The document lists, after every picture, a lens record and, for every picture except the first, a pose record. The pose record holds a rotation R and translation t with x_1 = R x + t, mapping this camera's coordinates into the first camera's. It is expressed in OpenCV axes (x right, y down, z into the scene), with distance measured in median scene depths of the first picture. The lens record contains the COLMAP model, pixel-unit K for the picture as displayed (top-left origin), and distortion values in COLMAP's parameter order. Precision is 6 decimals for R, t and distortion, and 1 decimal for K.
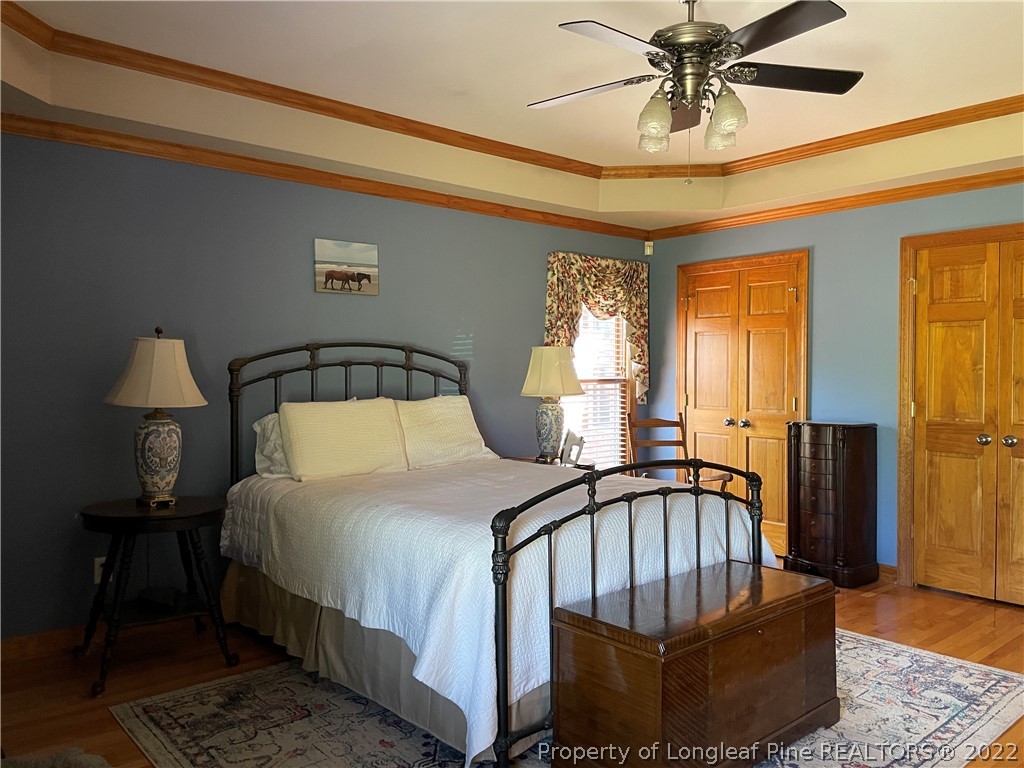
lens RADIAL K [[783.2, 0, 515.2], [0, 783.2, 380.5], [0, 0, 1]] dist [0.087781, -0.119135]
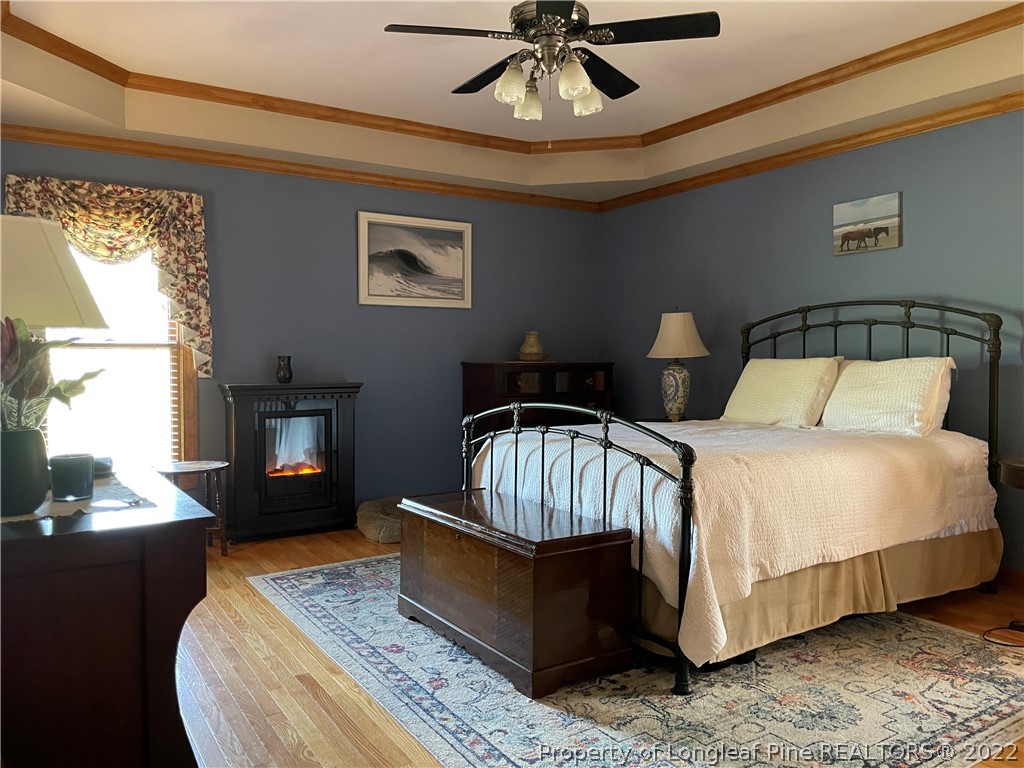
lens RADIAL K [[783.2, 0, 515.5], [0, 783.2, 383.9], [0, 0, 1]] dist [0.087781, -0.119135]
pose [[-0.147976, 0.034789, -0.988379, 0.850583], [-0.013737, 0.999212, 0.037227, 0.023815], [0.988896, 0.019086, -0.147382, 0.732117]]
